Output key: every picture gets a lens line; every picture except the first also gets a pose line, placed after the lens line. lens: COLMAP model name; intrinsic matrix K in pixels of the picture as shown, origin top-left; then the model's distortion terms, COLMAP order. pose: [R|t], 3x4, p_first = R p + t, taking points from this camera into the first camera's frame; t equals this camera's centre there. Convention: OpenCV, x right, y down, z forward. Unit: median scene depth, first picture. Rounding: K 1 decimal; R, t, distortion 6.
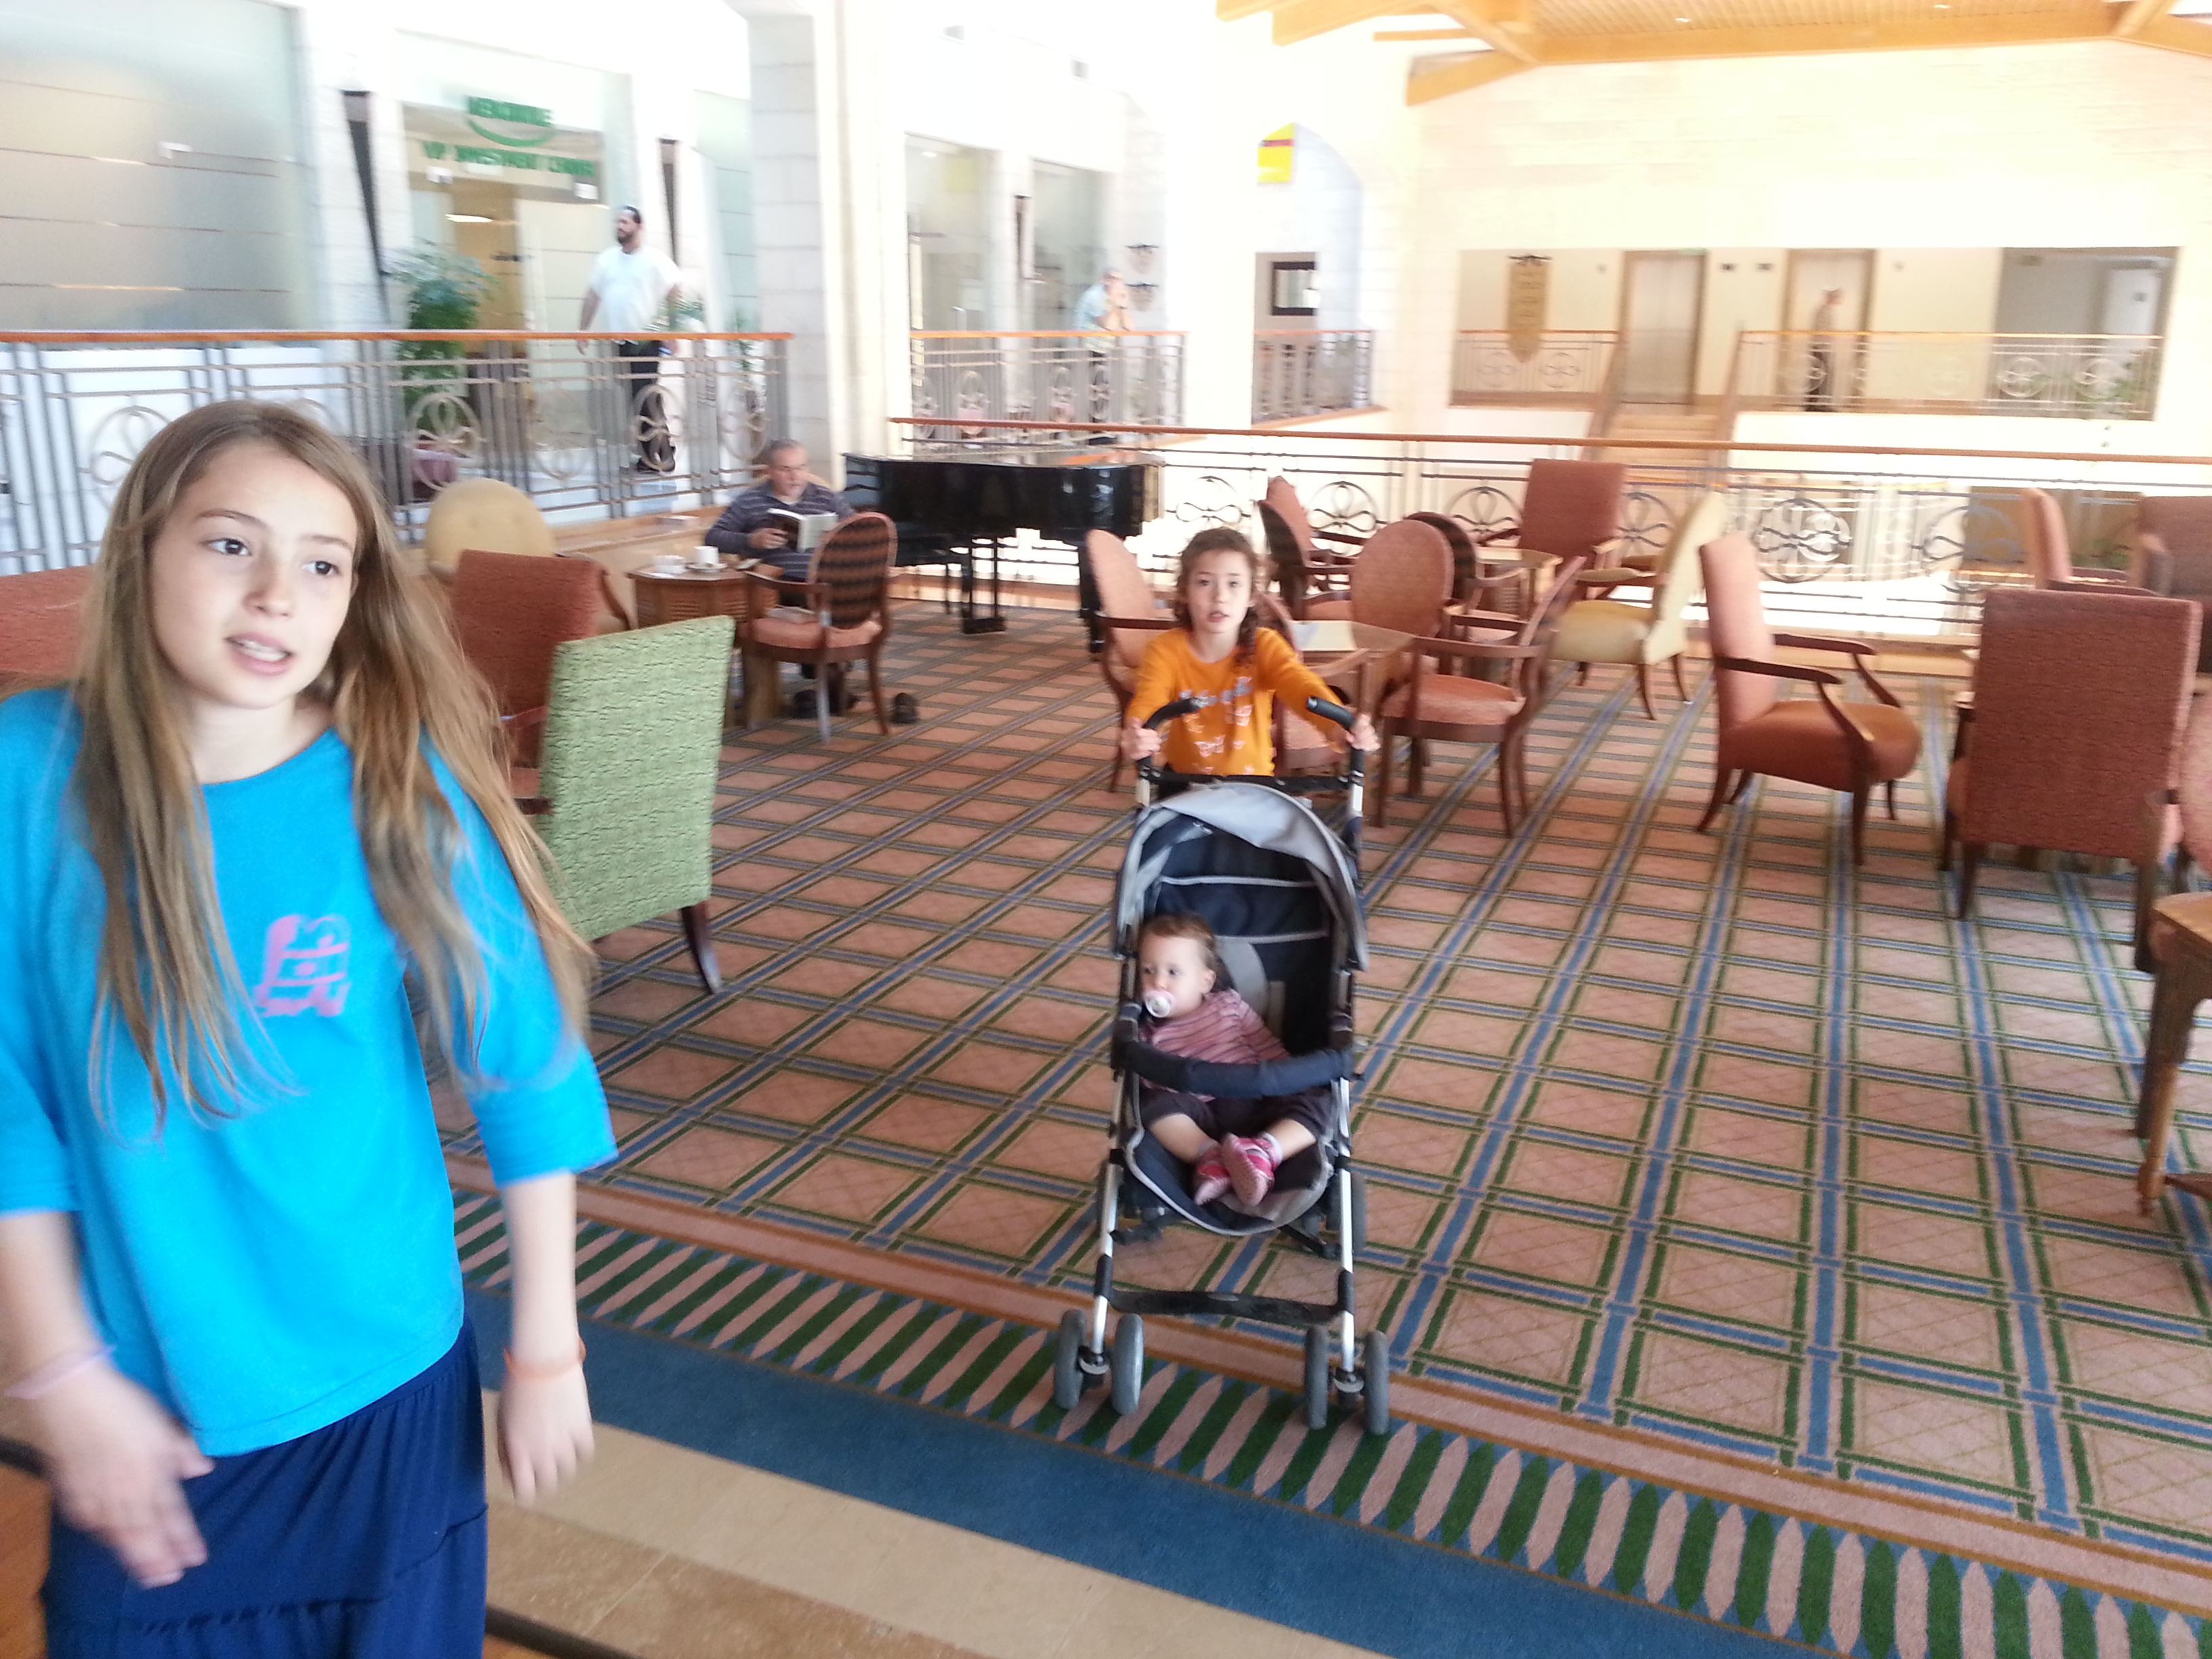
lens RADIAL K [[1769.7, 0, 1092.2], [0, 1769.7, 792.4], [0, 0, 1]] dist [0.086244, -0.133190]
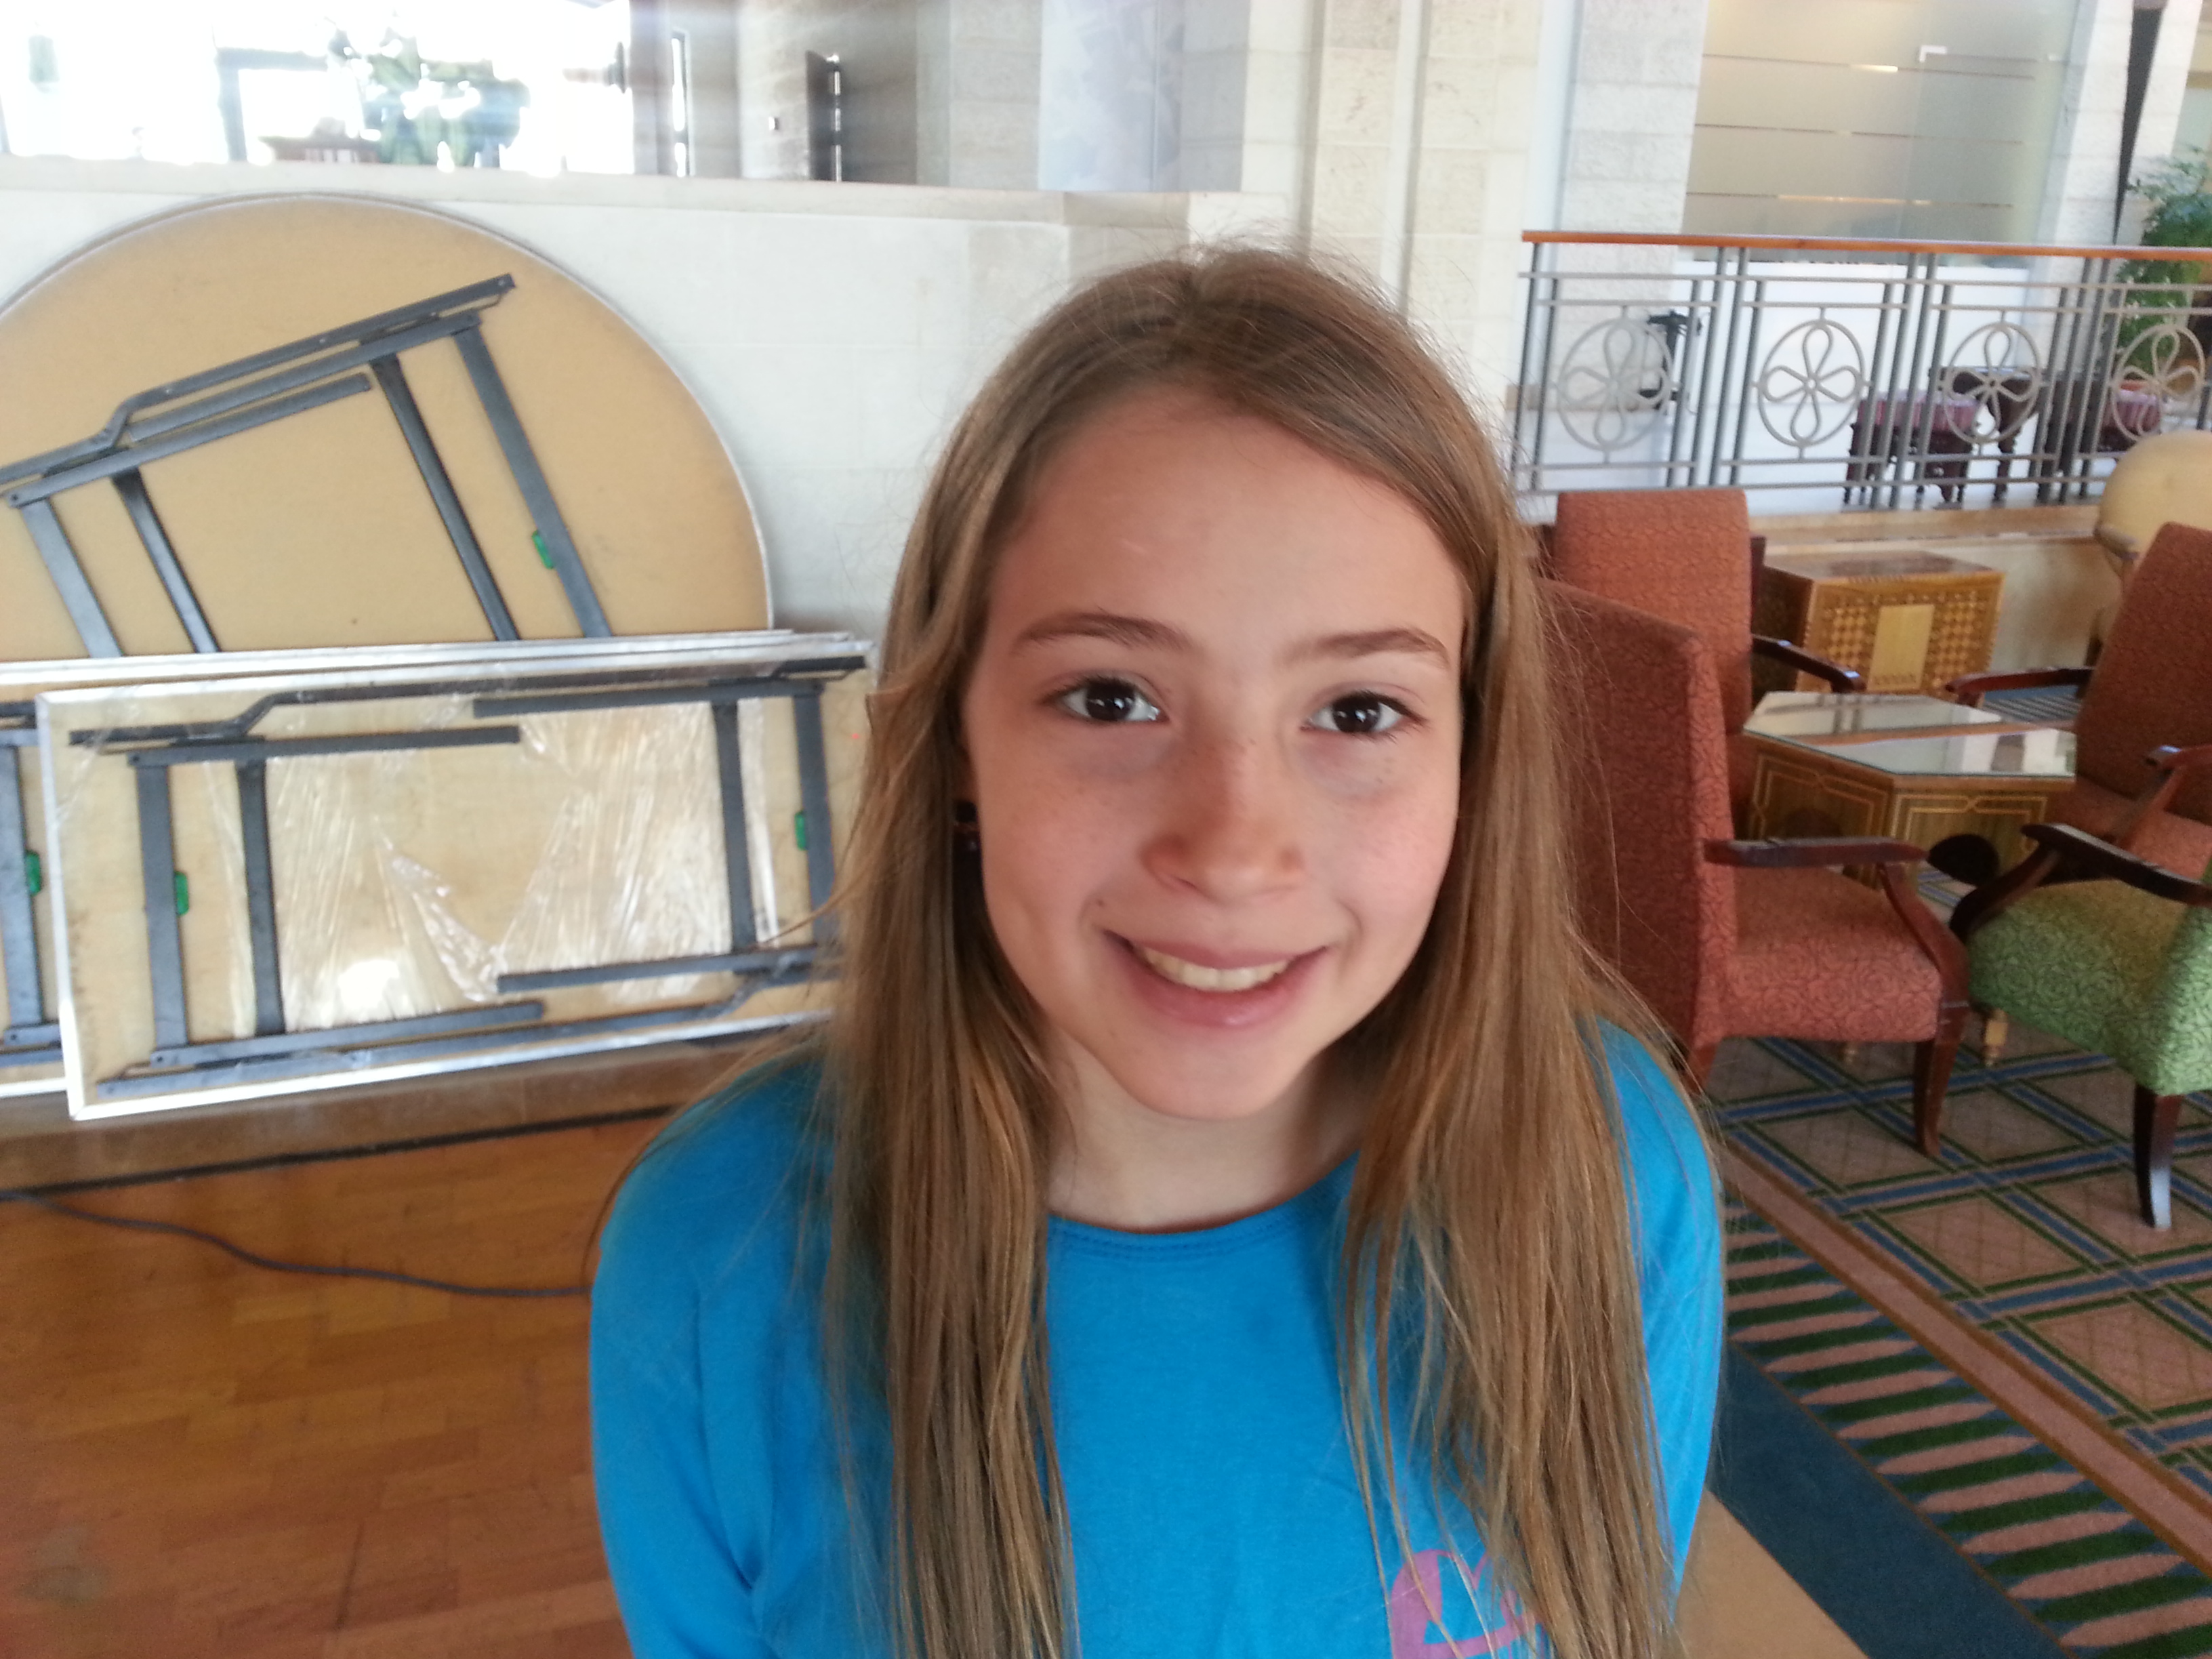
lens RADIAL K [[1769.7, 0, 1131.1], [0, 1769.7, 783.9], [0, 0, 1]] dist [0.086244, -0.133190]
pose [[0.668093, 0.235165, -0.705939, -0.060545], [-0.211271, 0.969649, 0.123068, -0.020792], [0.713454, 0.066924, 0.697499, 0.112091]]
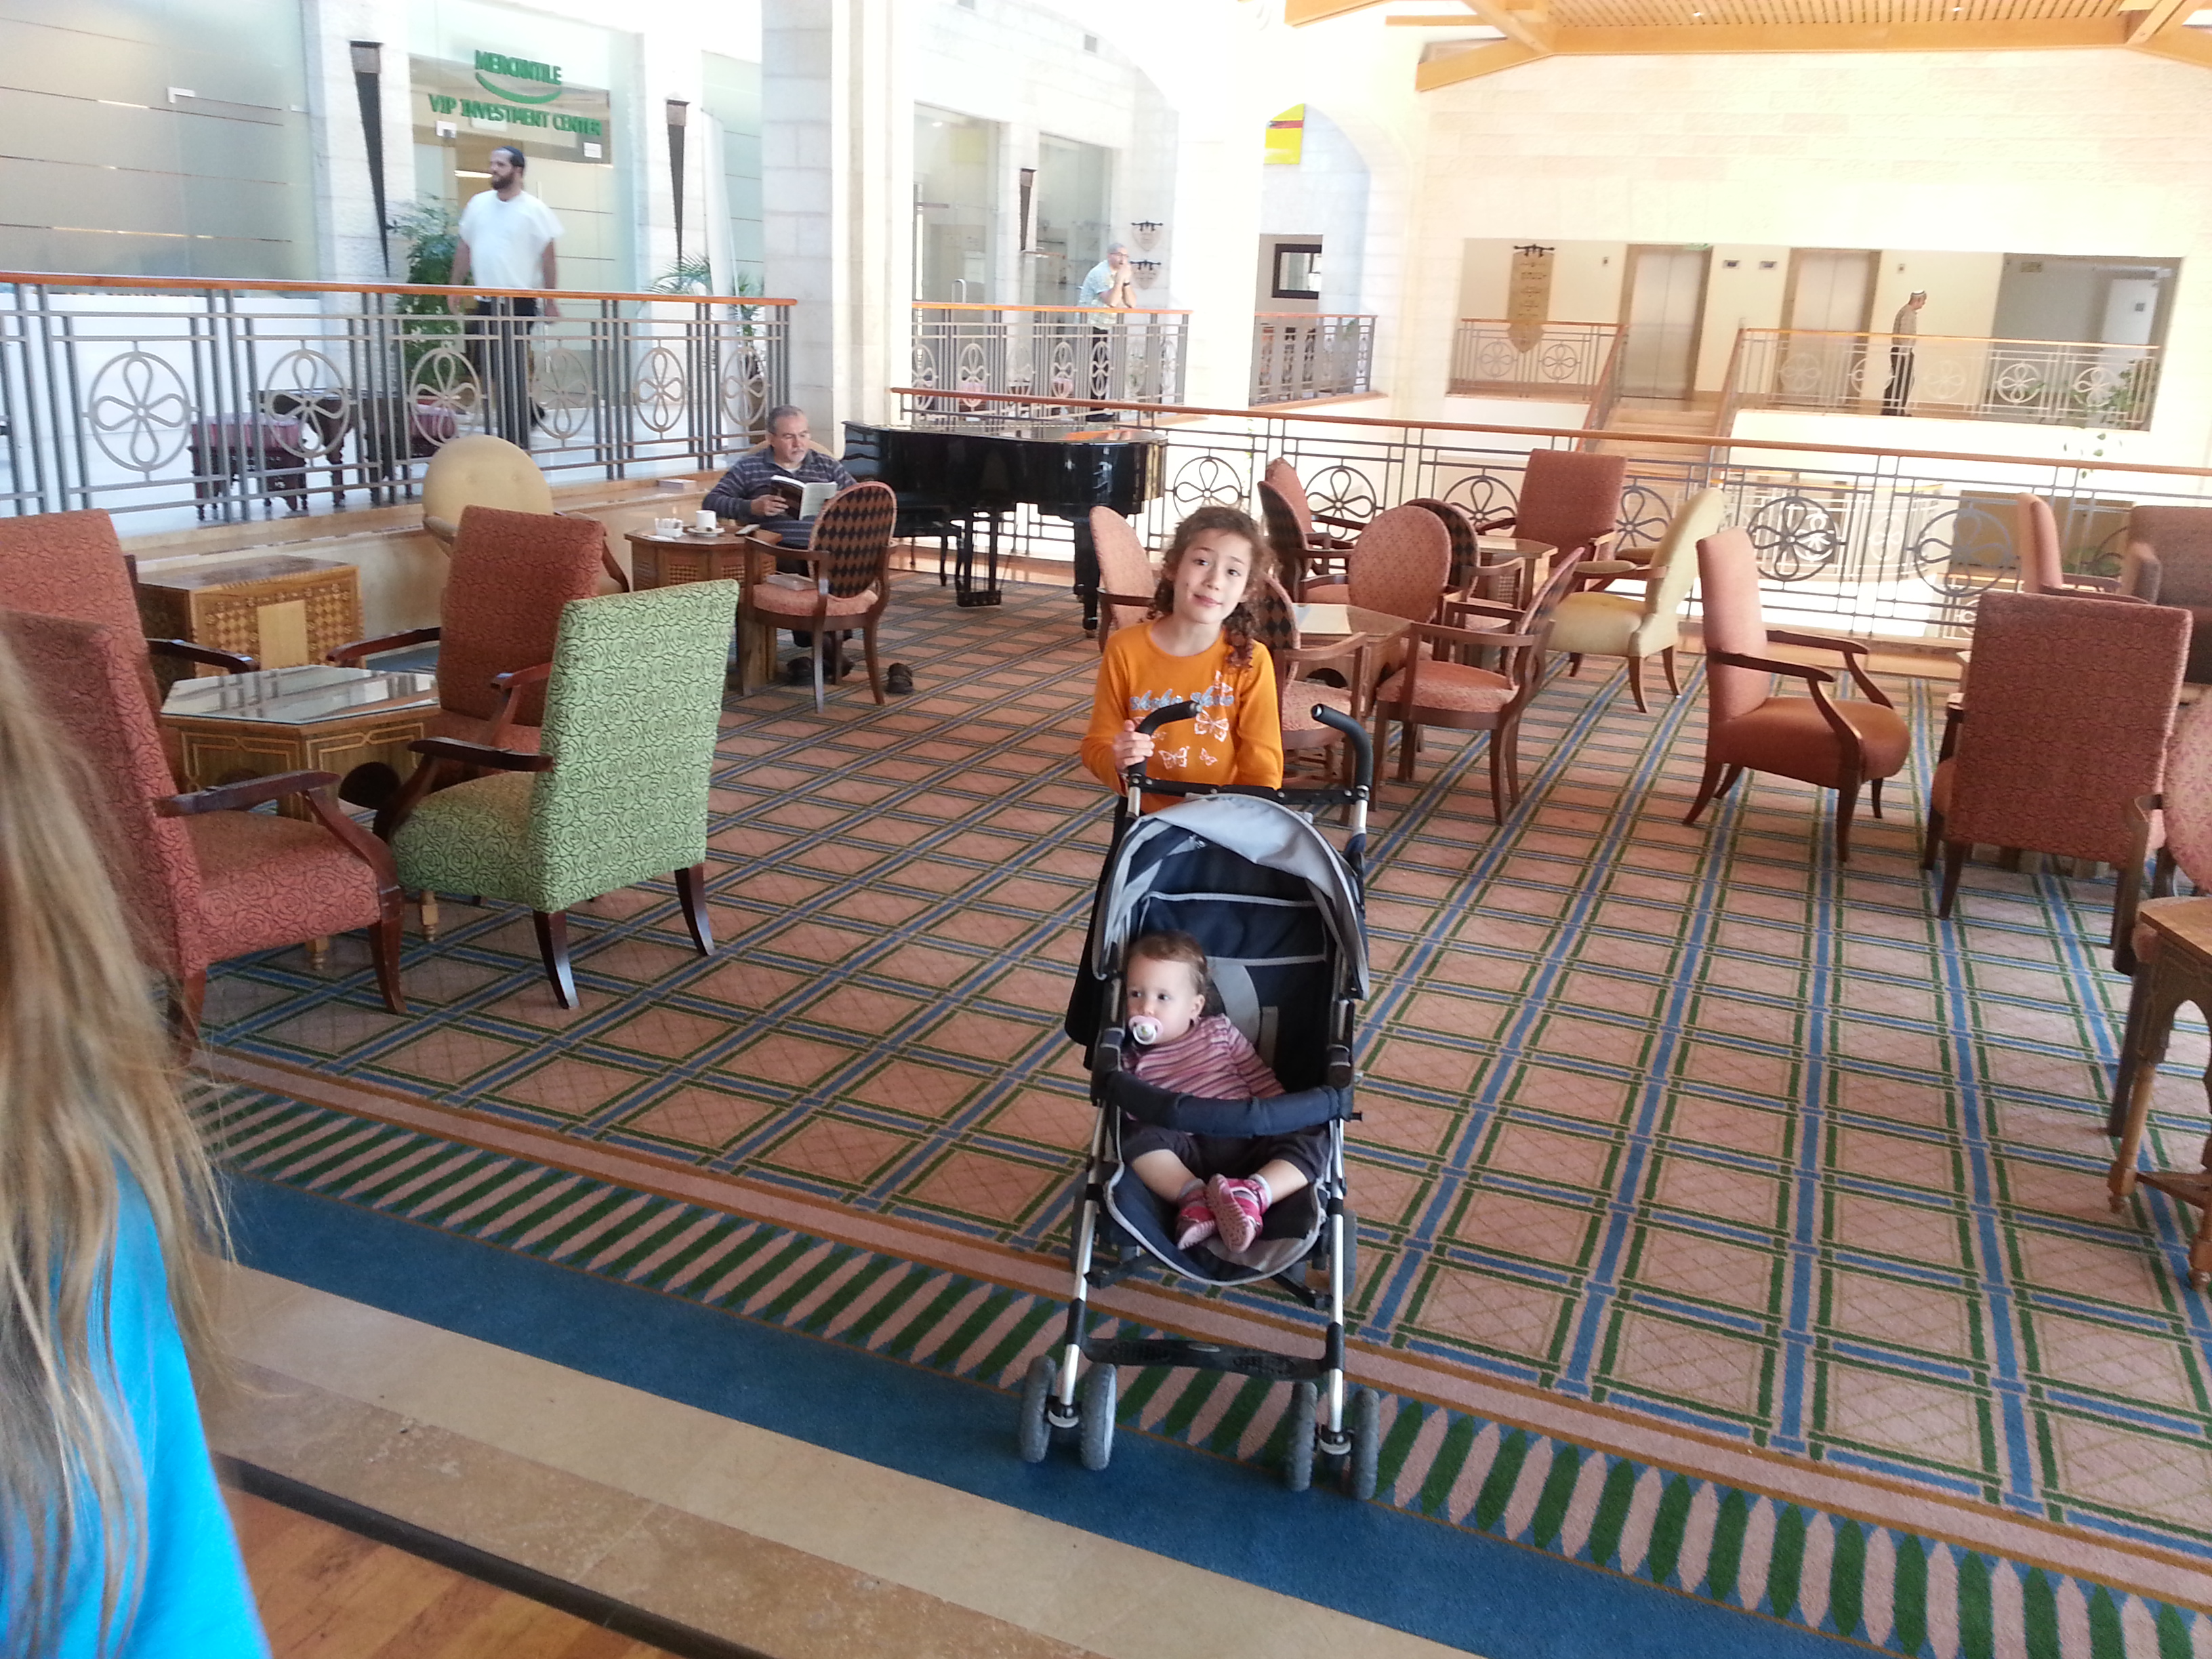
lens RADIAL K [[1769.7, 0, 1095.8], [0, 1769.7, 787.5], [0, 0, 1]] dist [0.086244, -0.133190]
pose [[0.999515, 0.029415, 0.010213, -0.004497], [-0.029513, 0.999519, 0.009496, 0.001449], [-0.009929, -0.009793, 0.999903, -0.004259]]
